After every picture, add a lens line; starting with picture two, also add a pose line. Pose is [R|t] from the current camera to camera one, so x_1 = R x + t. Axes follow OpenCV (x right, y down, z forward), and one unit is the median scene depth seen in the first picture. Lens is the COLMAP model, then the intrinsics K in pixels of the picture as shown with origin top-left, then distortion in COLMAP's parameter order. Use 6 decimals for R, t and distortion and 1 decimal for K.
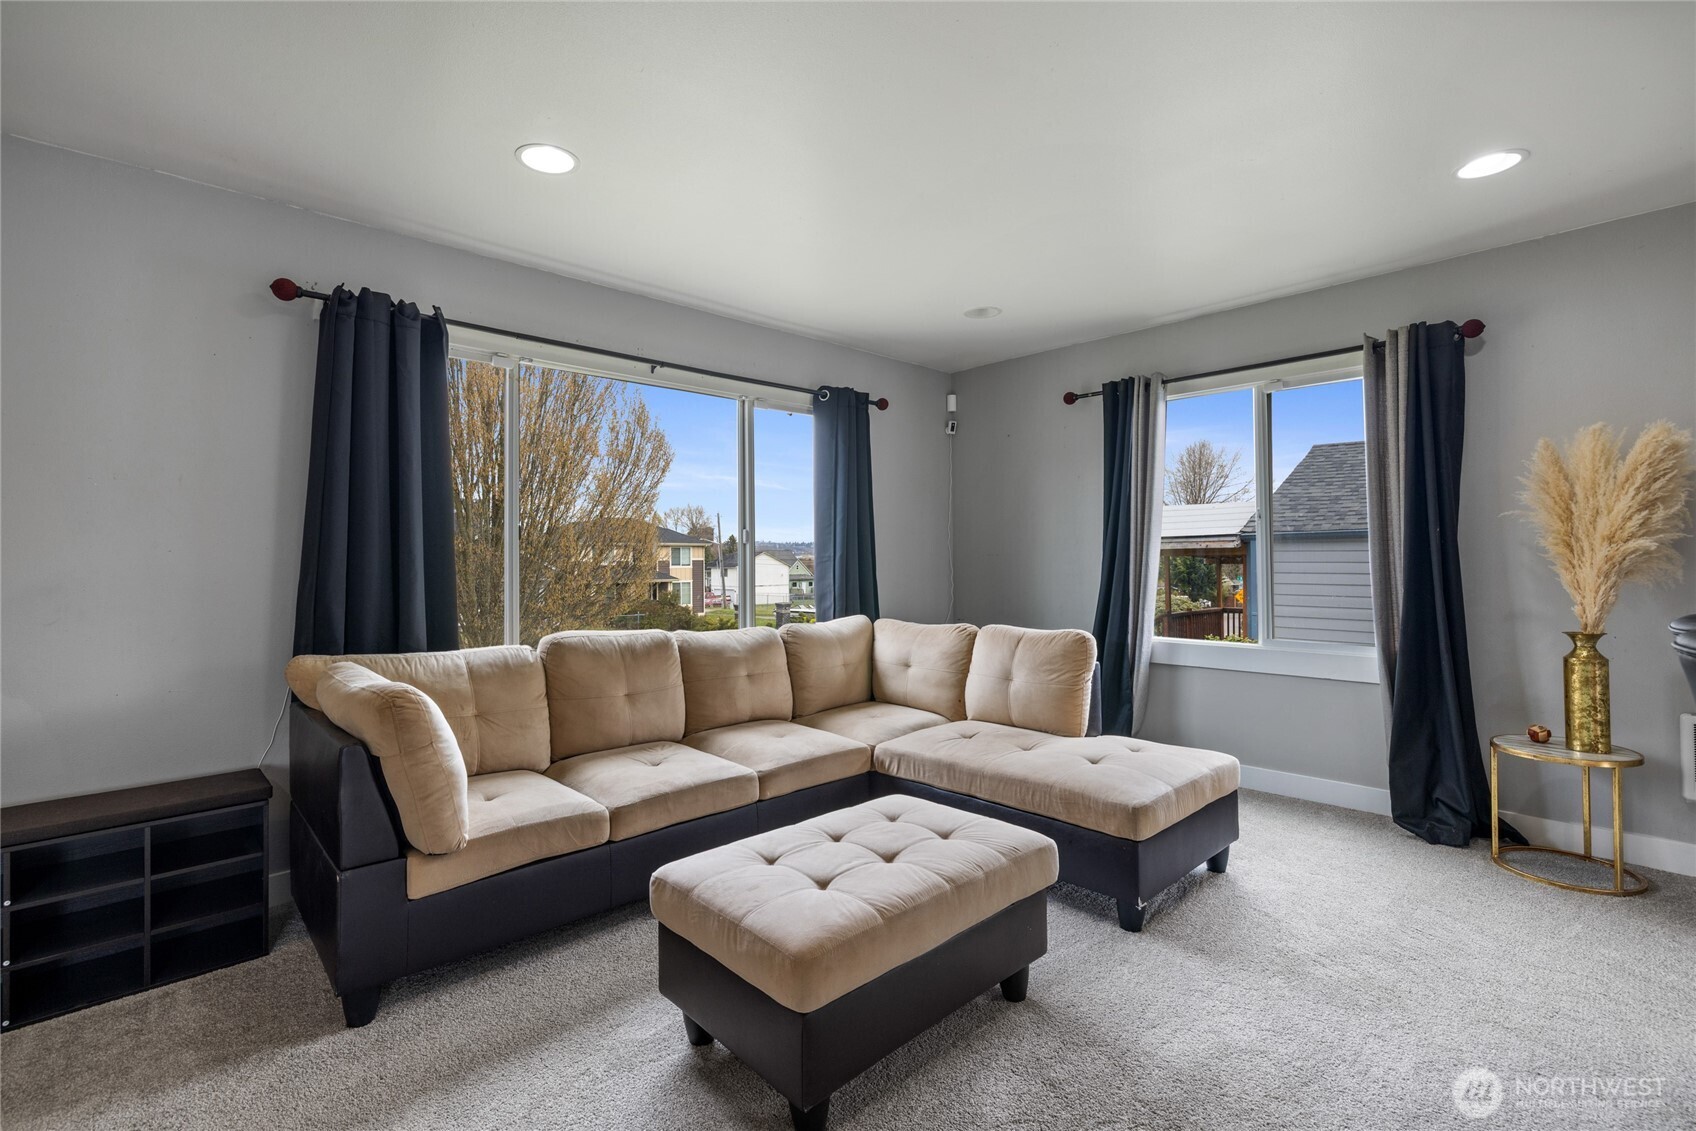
lens RADIAL K [[762.0, 0, 845.1], [0, 762.0, 544.2], [0, 0, 1]] dist [-0.004138, 0.000138]
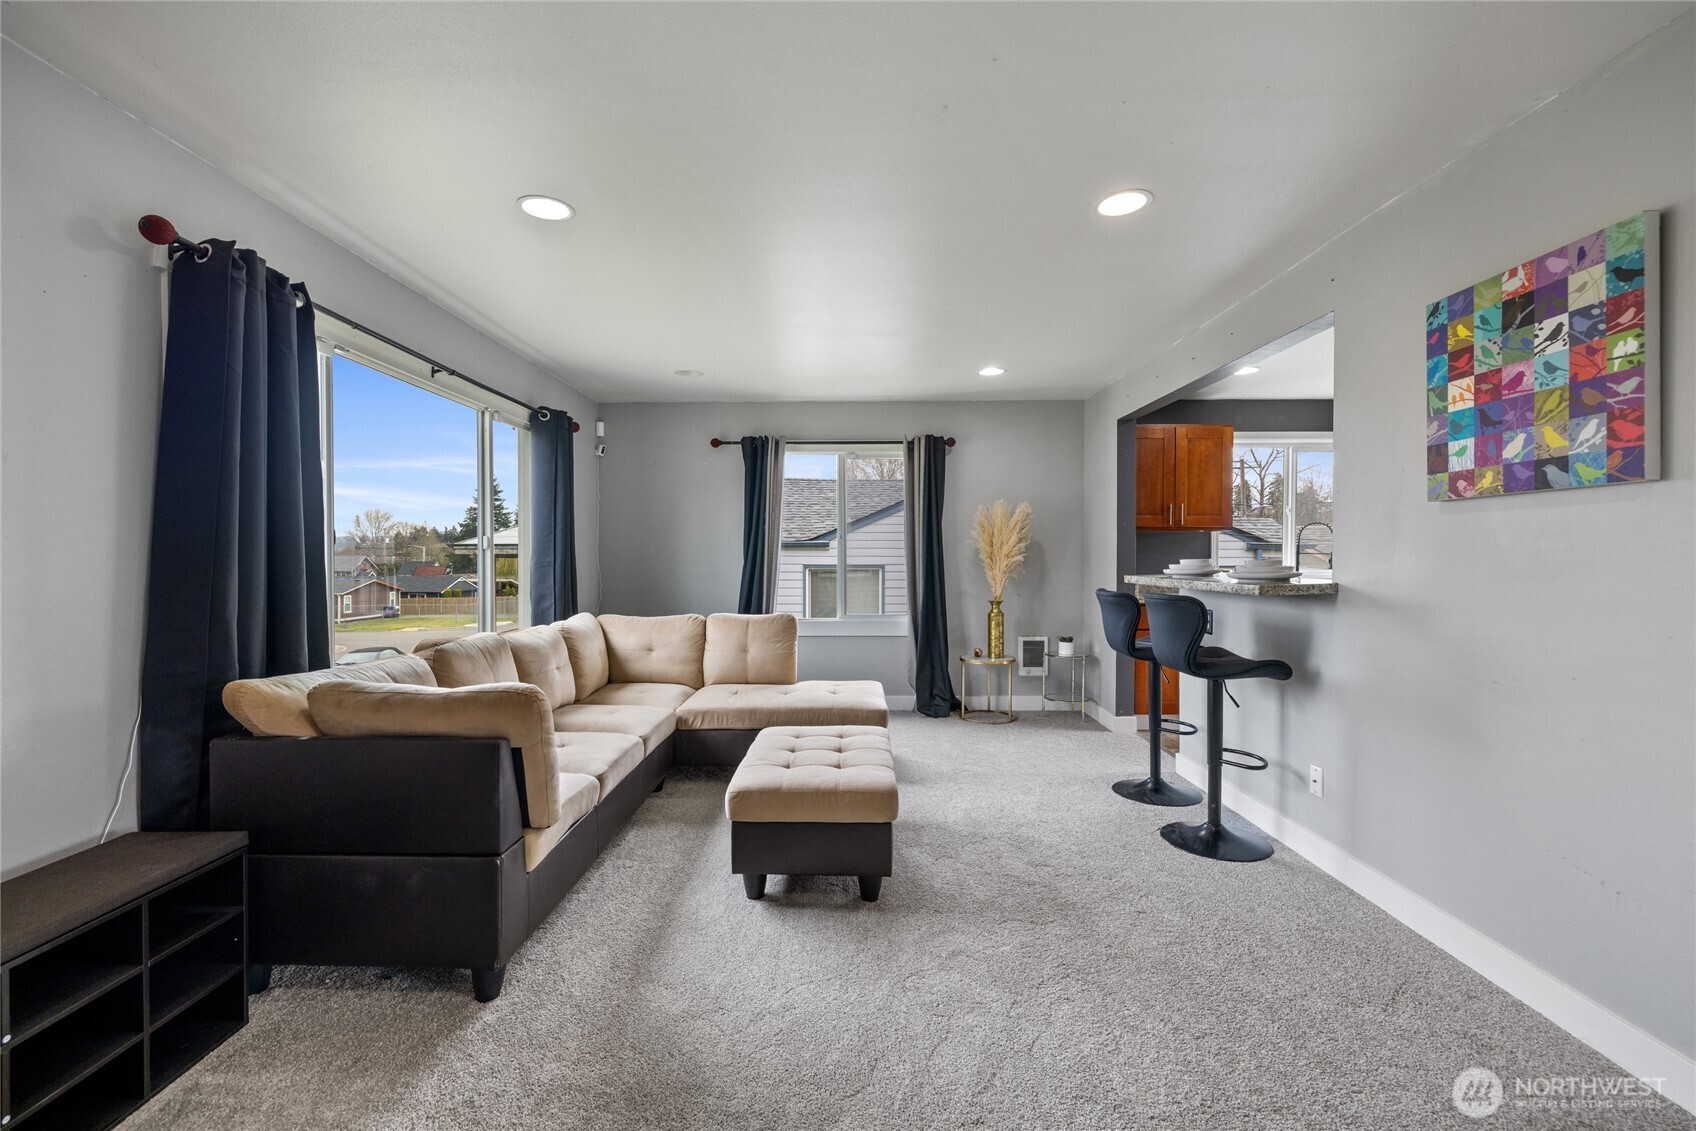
lens RADIAL K [[715.4, 0, 832.8], [0, 715.4, 558.9], [0, 0, 1]] dist [0.000745, 0.000674]
pose [[0.698703, 0.004856, 0.715396, -0.618102], [-0.018302, 0.999771, 0.011089, -0.009164], [-0.715178, -0.020841, 0.698632, -0.031851]]
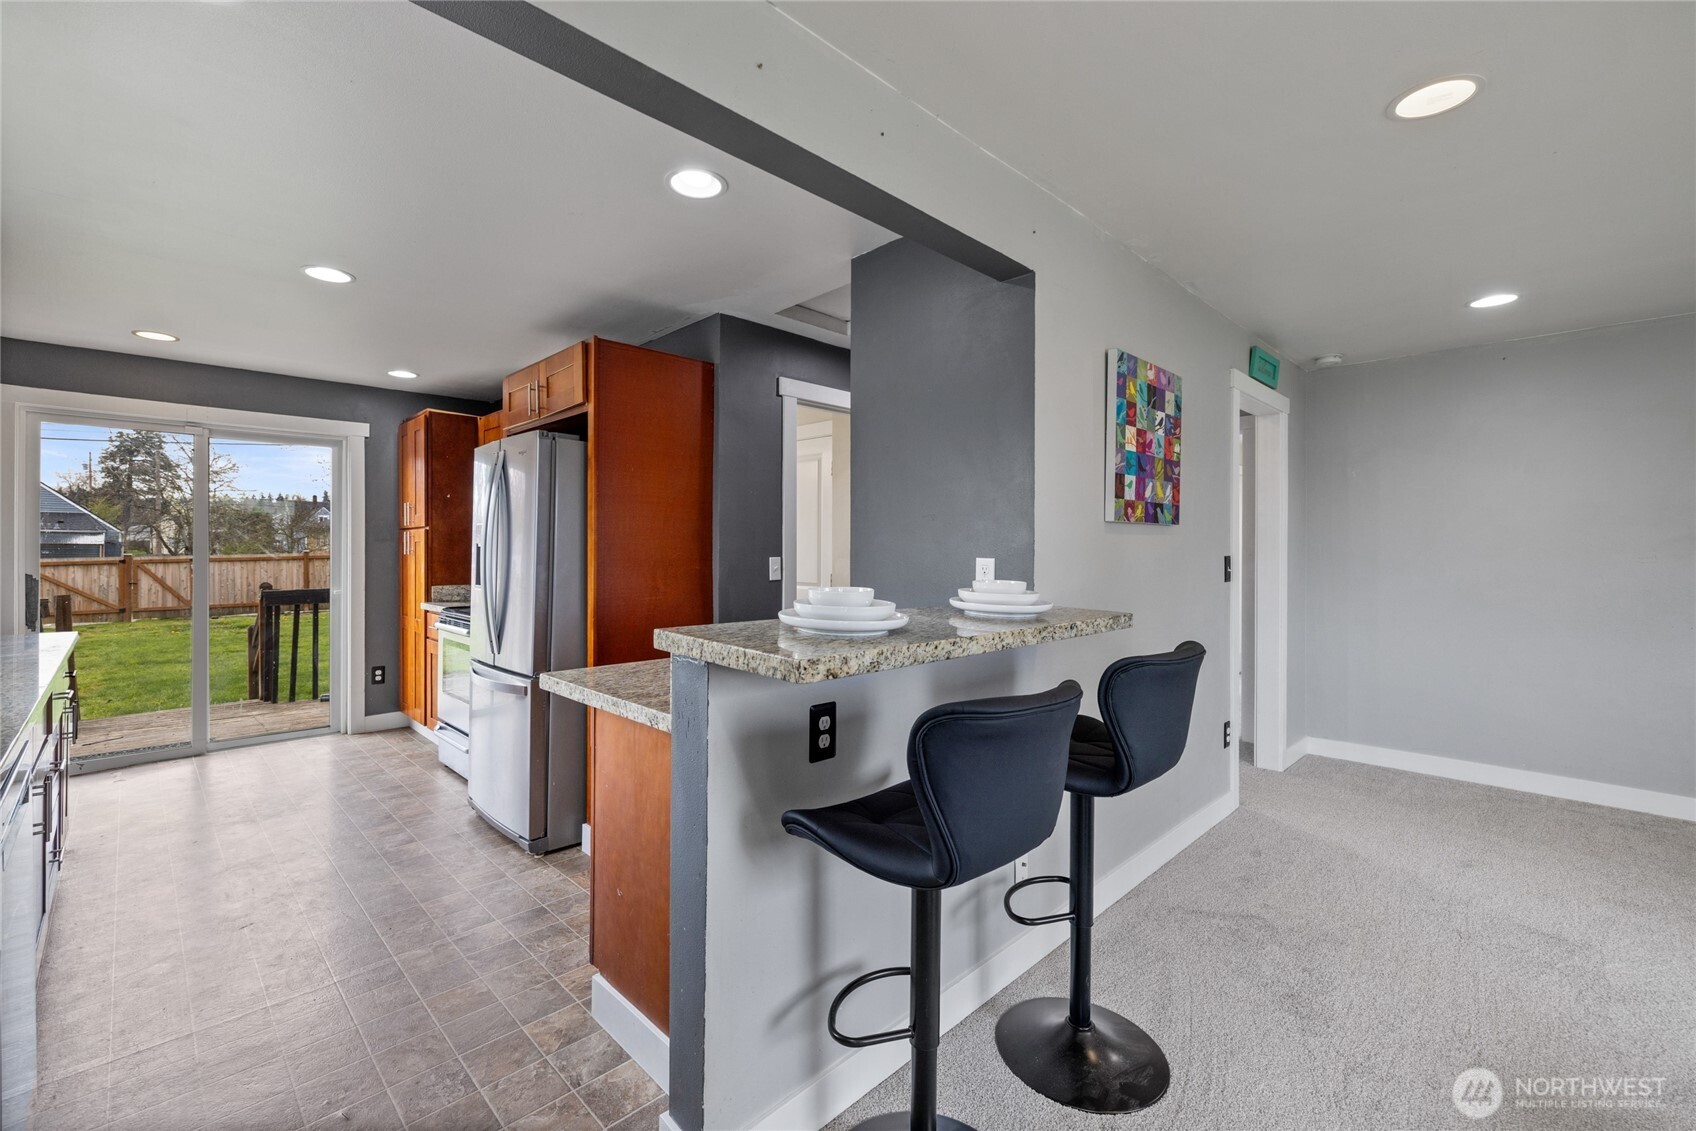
lens RADIAL K [[715.4, 0, 827.5], [0, 715.4, 553.1], [0, 0, 1]] dist [0.000745, 0.000674]
pose [[-0.999844, 0.006346, -0.016463, 0.605918], [0.006475, 0.999949, -0.007777, -0.027885], [0.016413, -0.007882, -0.999834, 0.825099]]
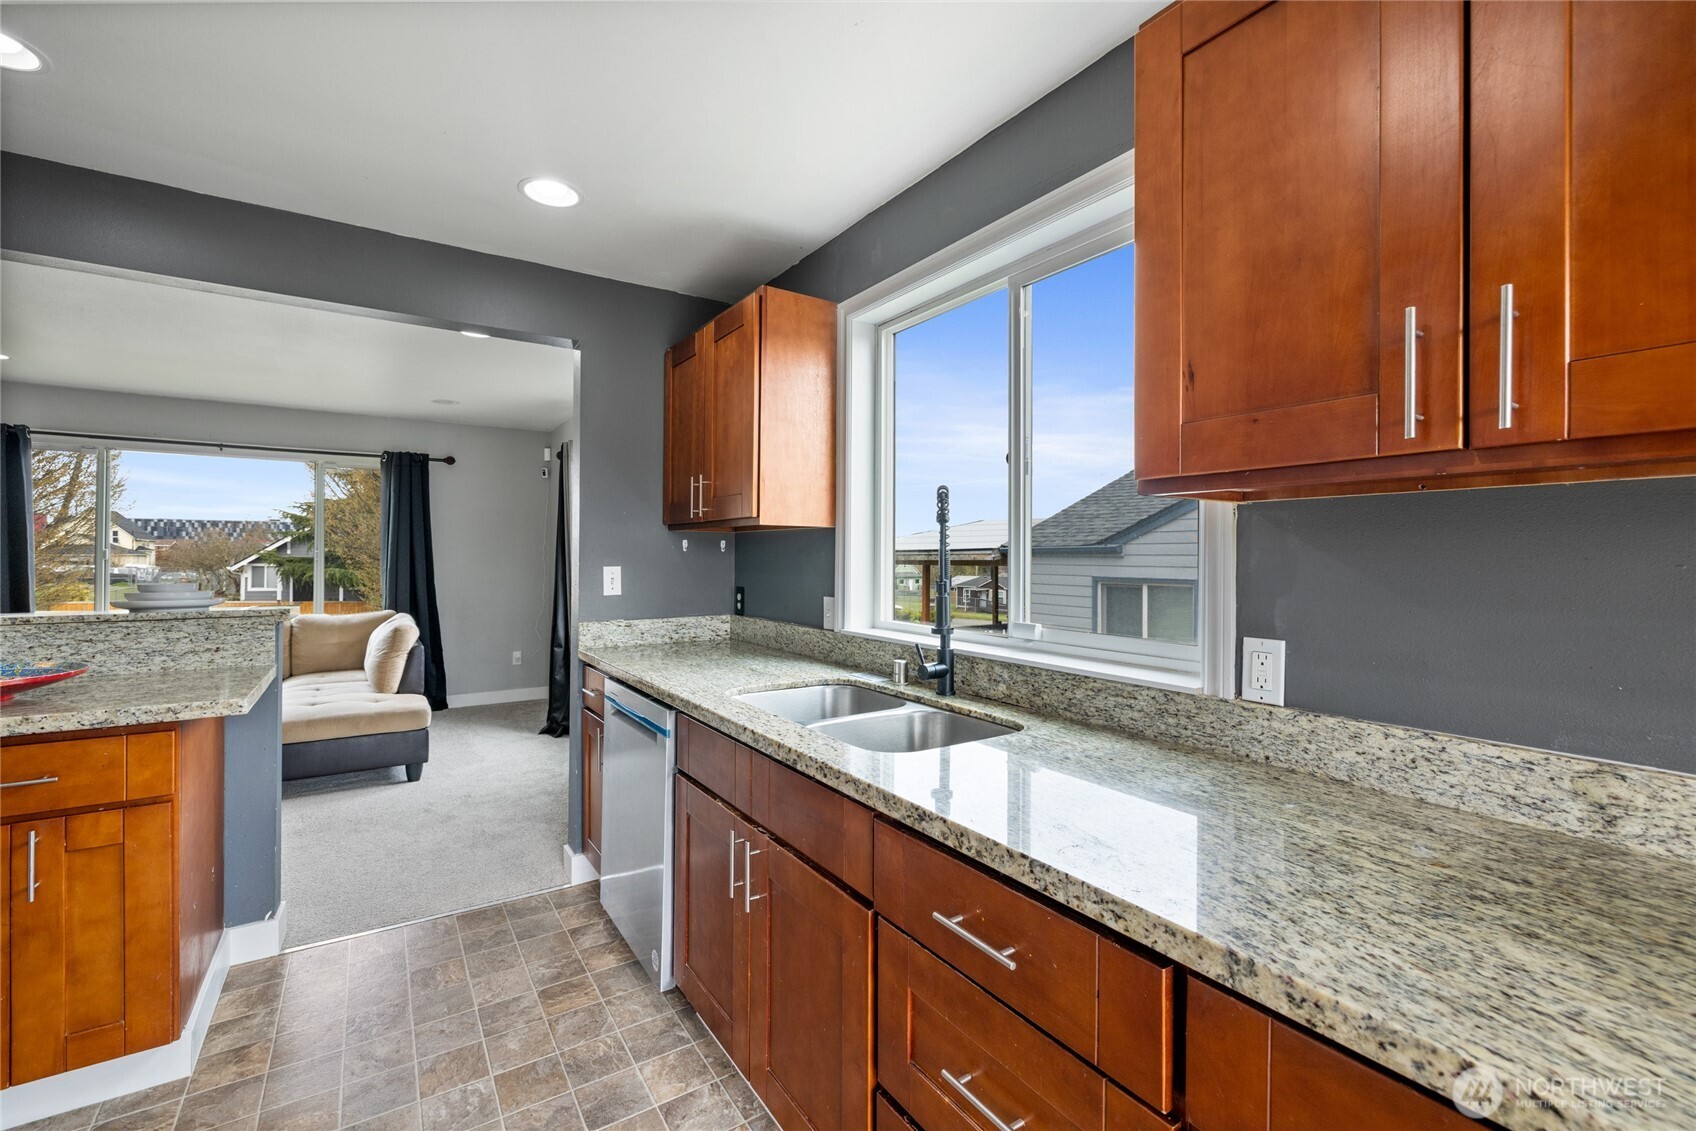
lens RADIAL K [[715.4, 0, 836.8], [0, 715.4, 555.0], [0, 0, 1]] dist [0.000745, 0.000674]
pose [[0.983459, 0.013955, -0.180591, 1.382713], [-0.010903, 0.999781, 0.017882, -0.058241], [0.180800, -0.015618, 0.983396, -0.233250]]
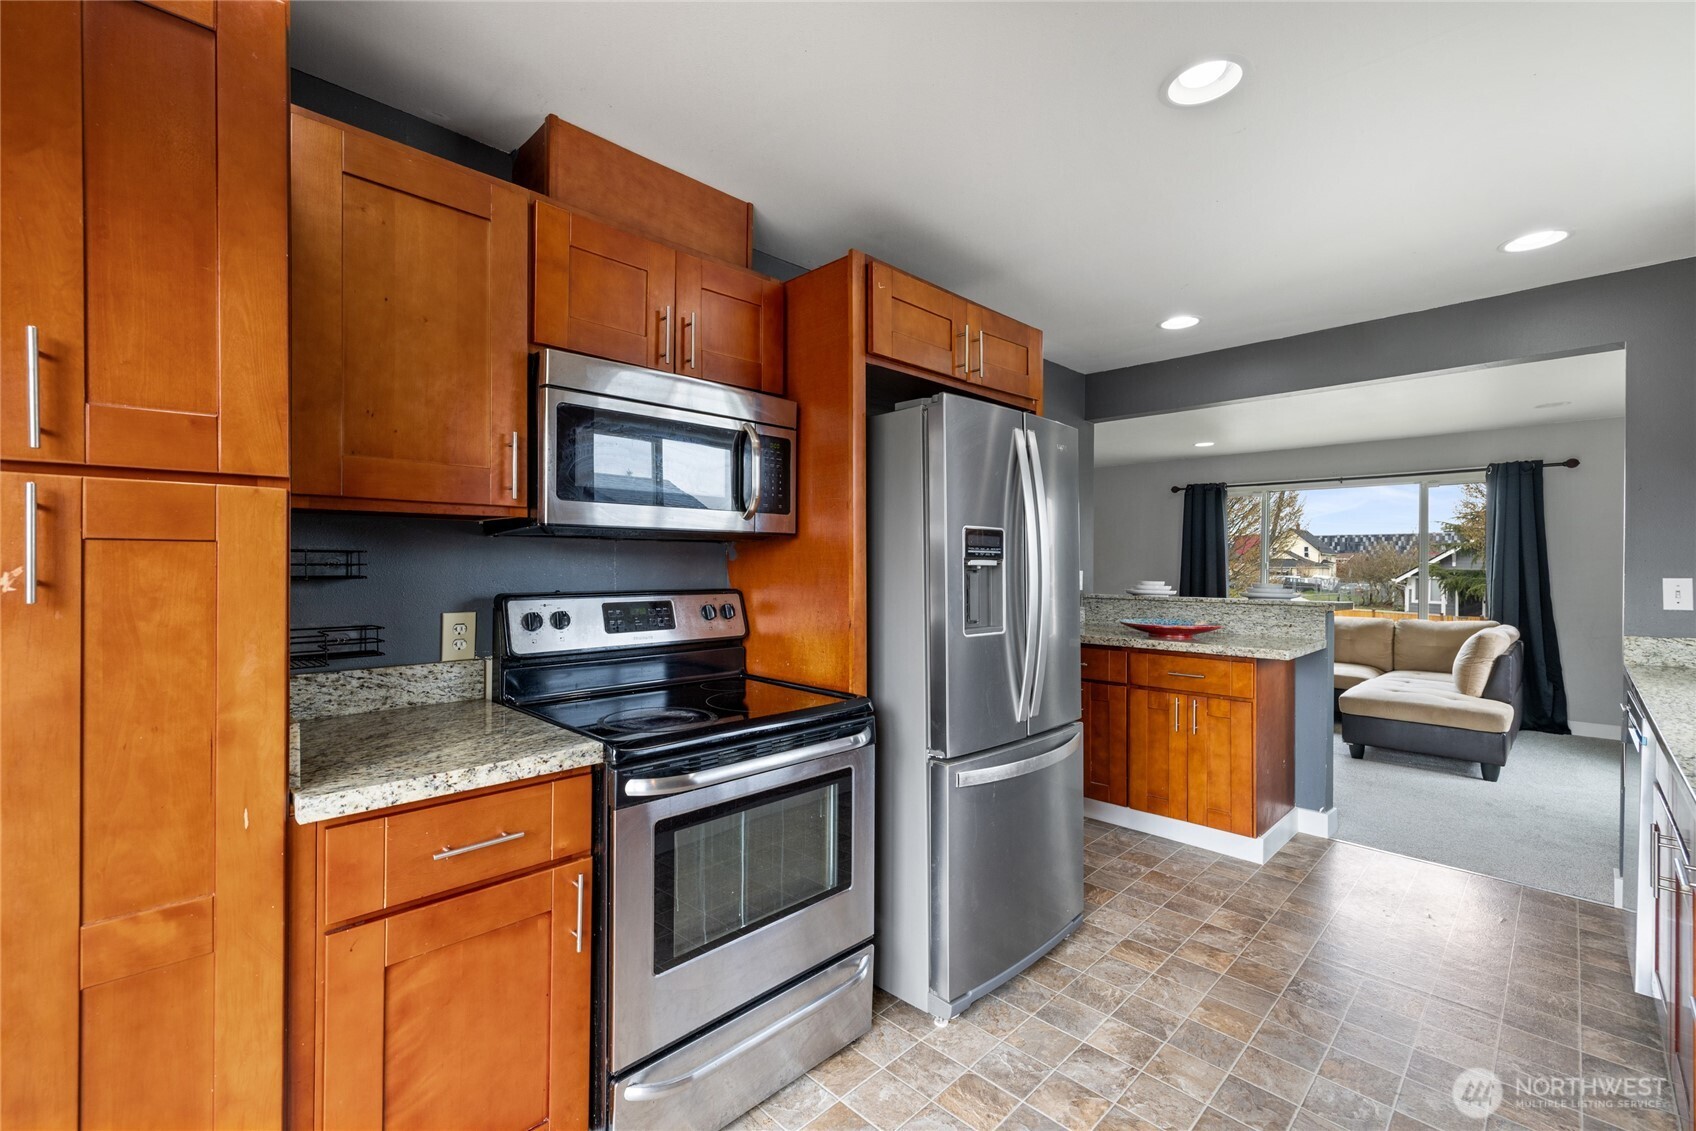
lens RADIAL K [[715.4, 0, 827.8], [0, 715.4, 565.0], [0, 0, 1]] dist [0.000745, 0.000674]
pose [[0.009026, 0.011942, -0.999888, 1.741123], [0.013516, 0.999836, 0.012063, -0.062154], [0.999868, -0.013623, 0.008863, -0.368963]]
